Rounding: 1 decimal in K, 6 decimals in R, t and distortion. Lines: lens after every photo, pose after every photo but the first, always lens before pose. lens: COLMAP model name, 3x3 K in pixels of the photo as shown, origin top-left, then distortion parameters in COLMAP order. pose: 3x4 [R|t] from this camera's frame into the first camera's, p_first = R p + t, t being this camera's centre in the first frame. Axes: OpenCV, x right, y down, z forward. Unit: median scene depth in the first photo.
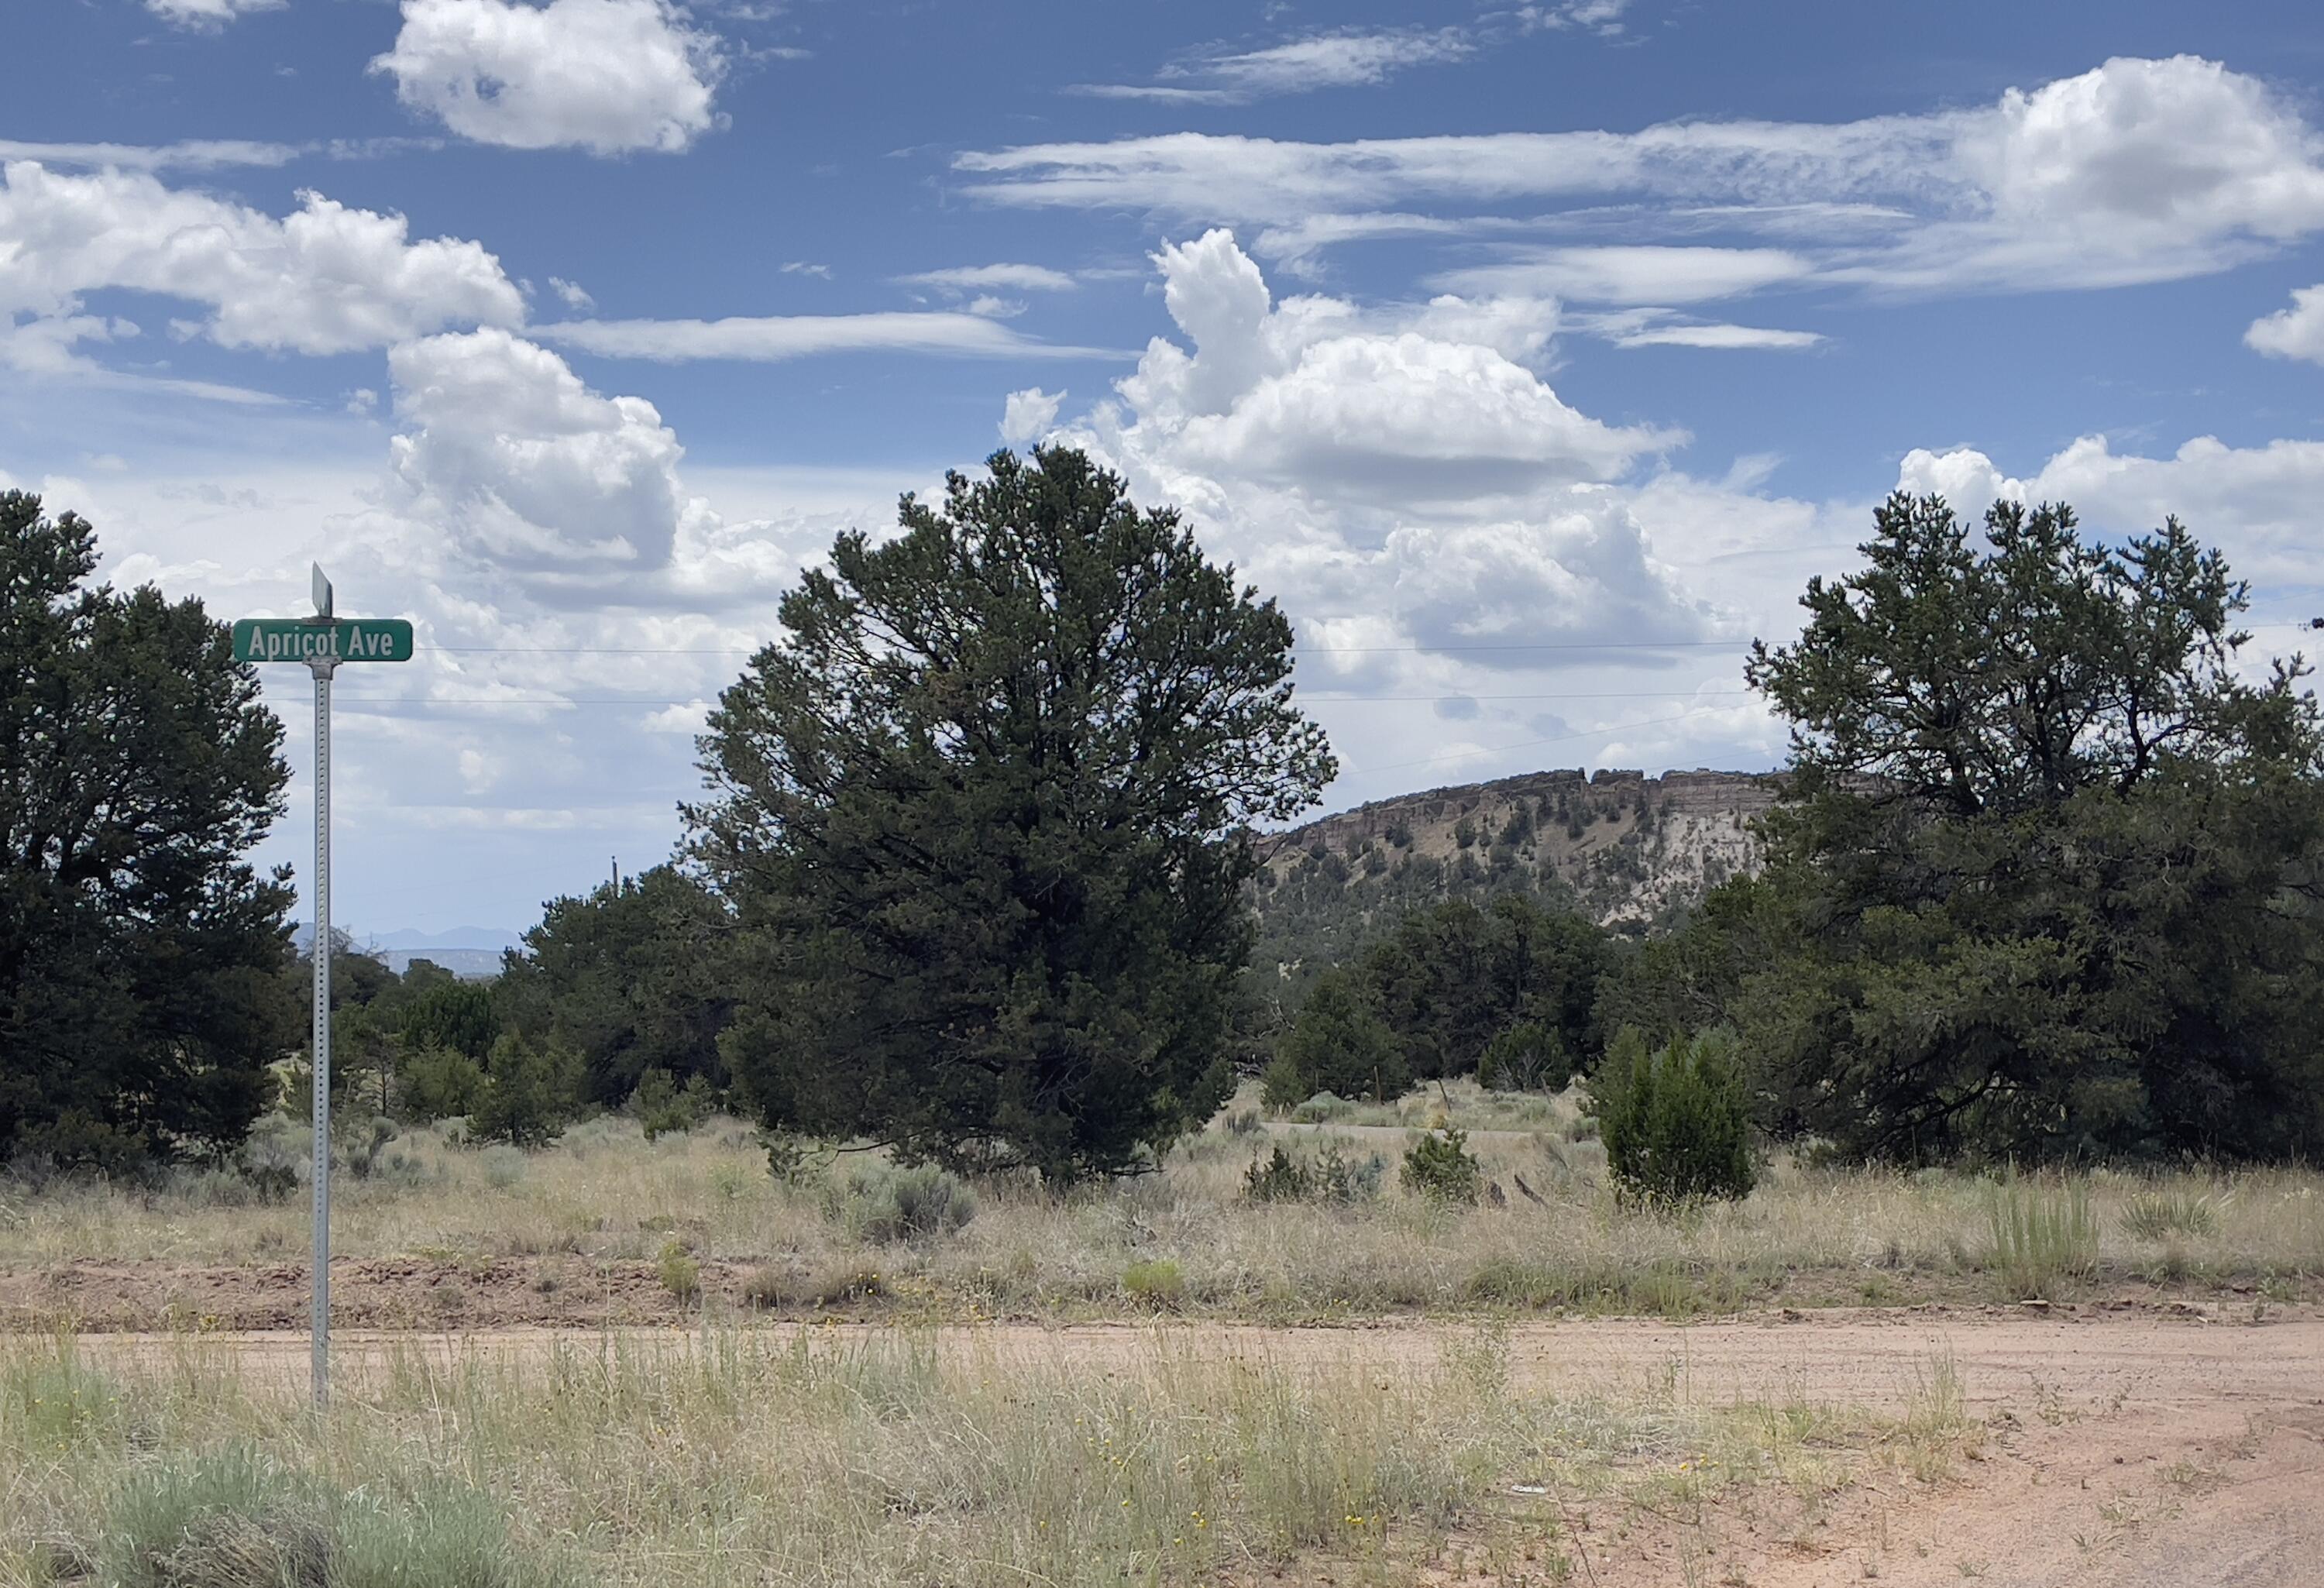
lens RADIAL K [[3273.6, 0, 1162.0], [0, 3273.6, 794.0], [0, 0, 1]] dist [0.132828, -0.437232]
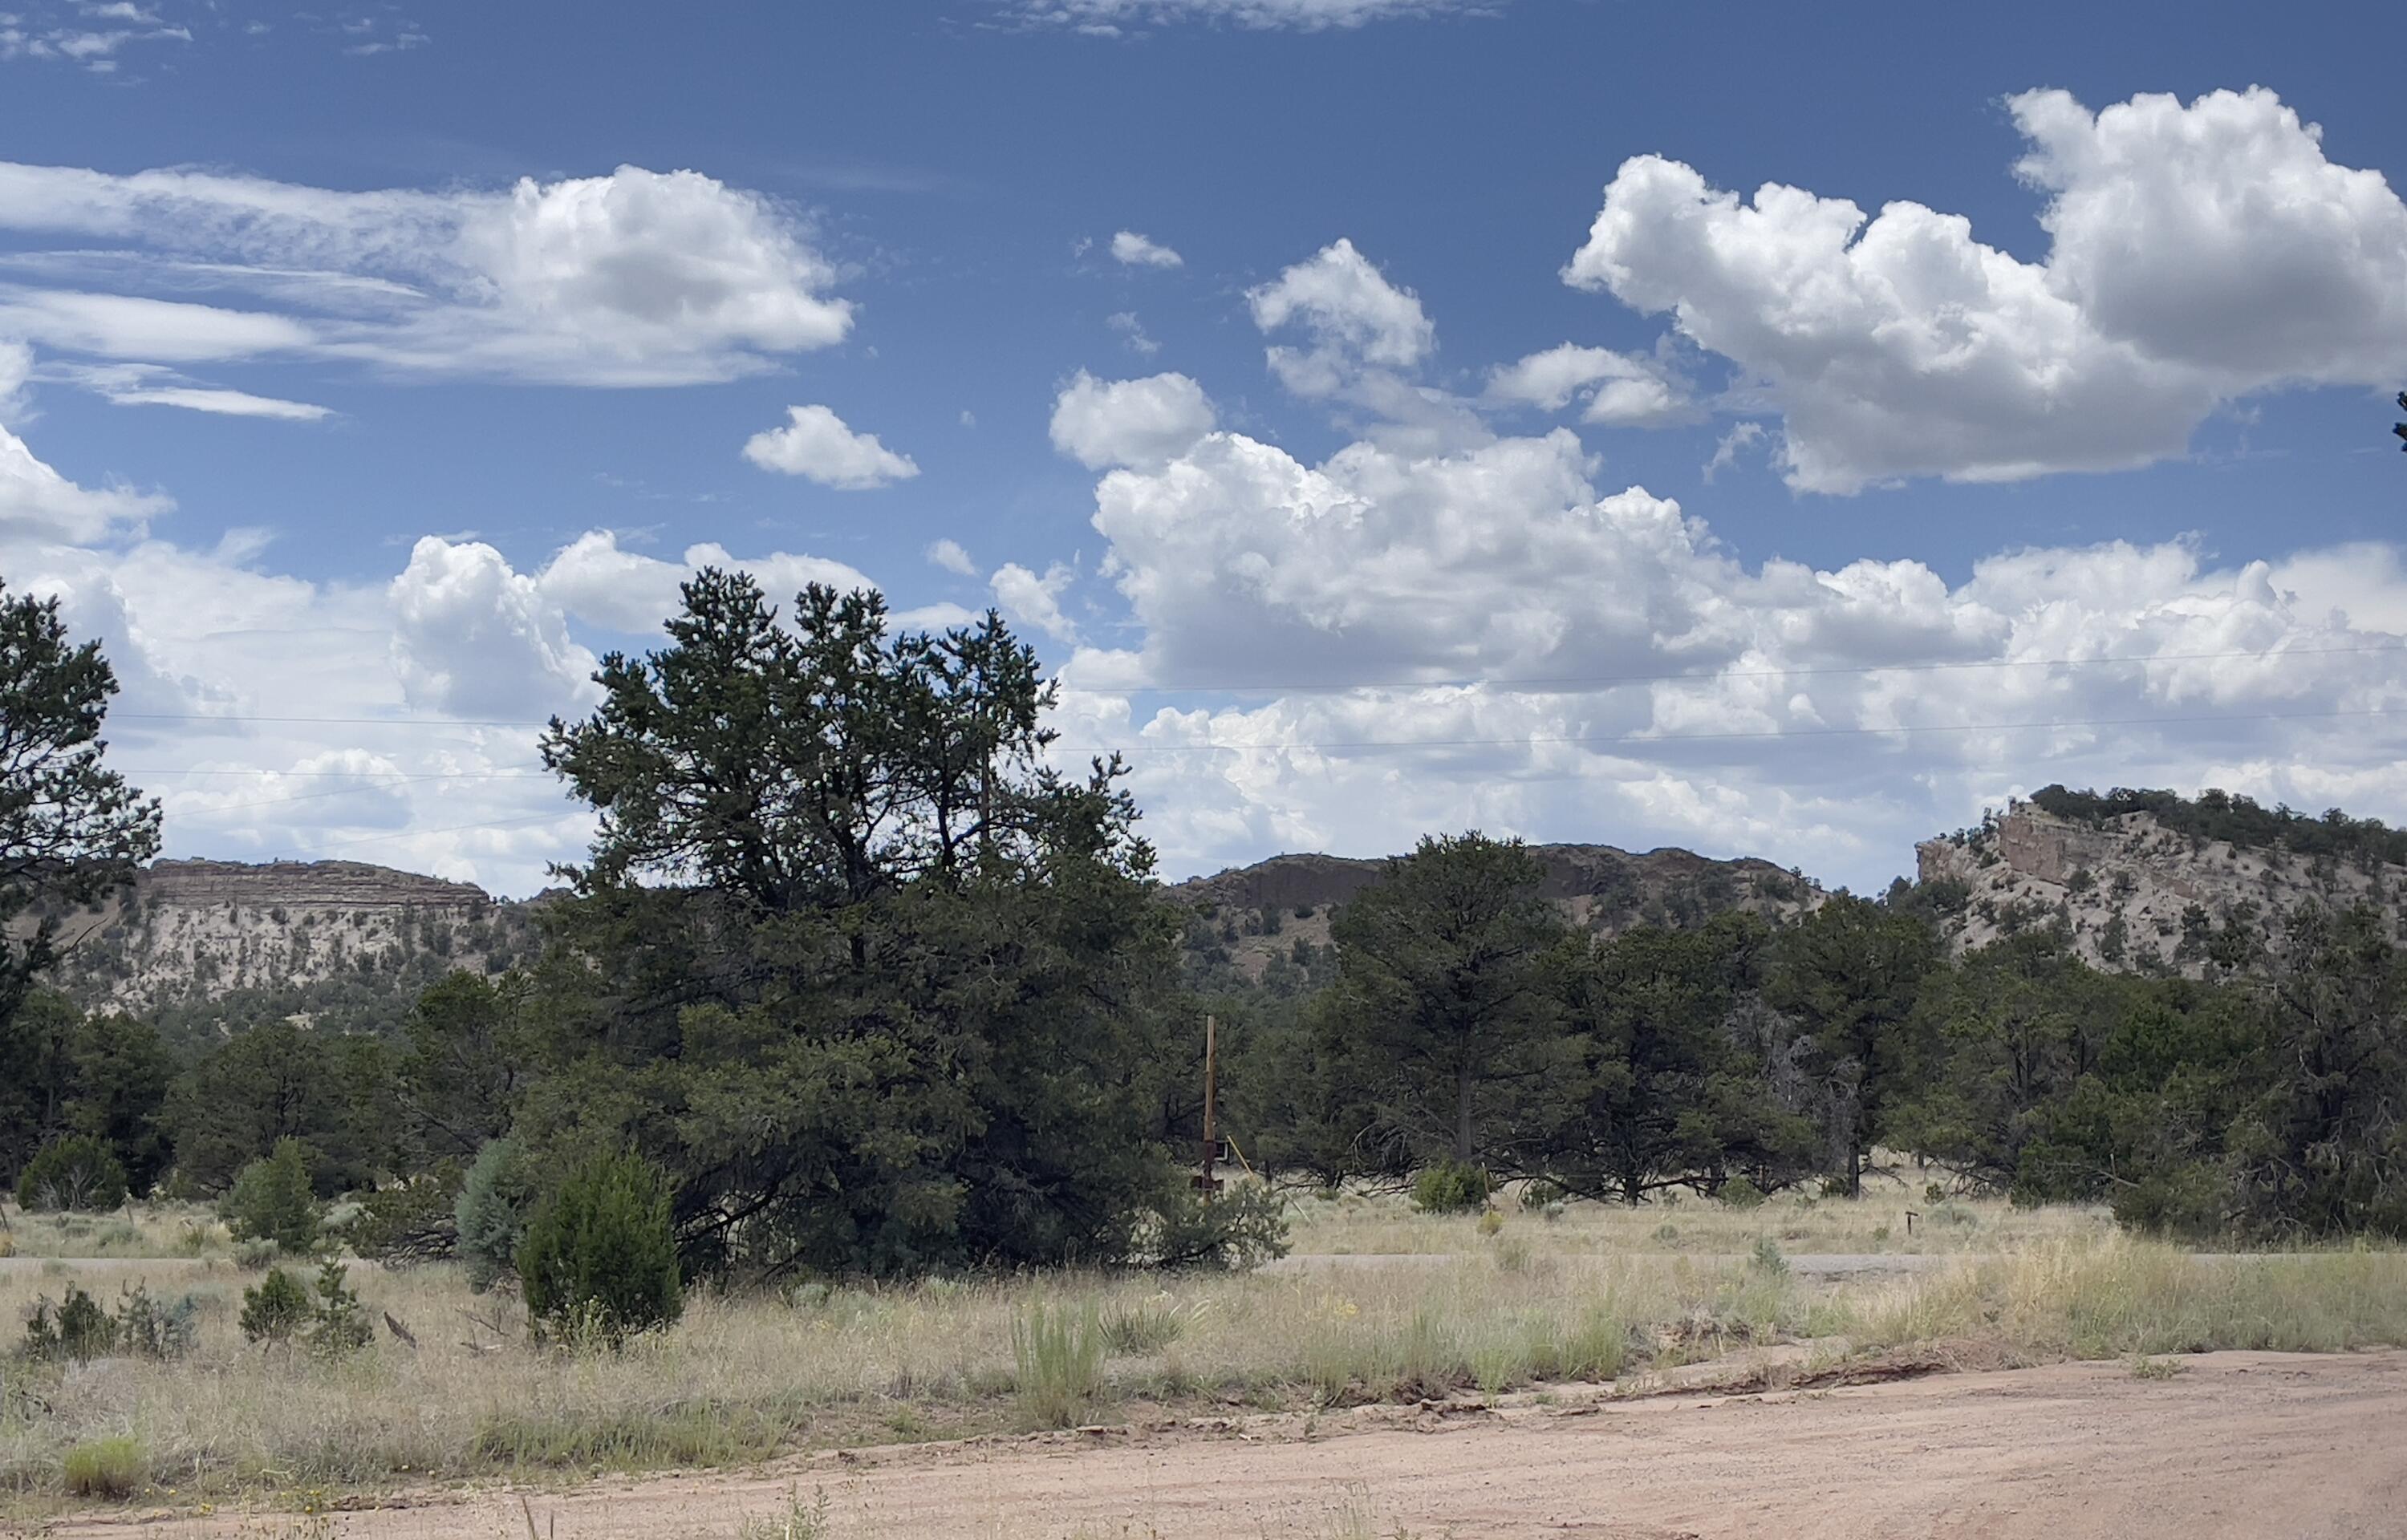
lens RADIAL K [[3366.5, 0, 1200.7], [0, 3366.5, 722.2], [0, 0, 1]] dist [0.054860, -0.101949]
pose [[0.891100, 0.042272, 0.451833, -0.089557], [-0.019708, 0.998318, -0.054531, 0.003115], [-0.453378, 0.039688, 0.890434, 0.073387]]
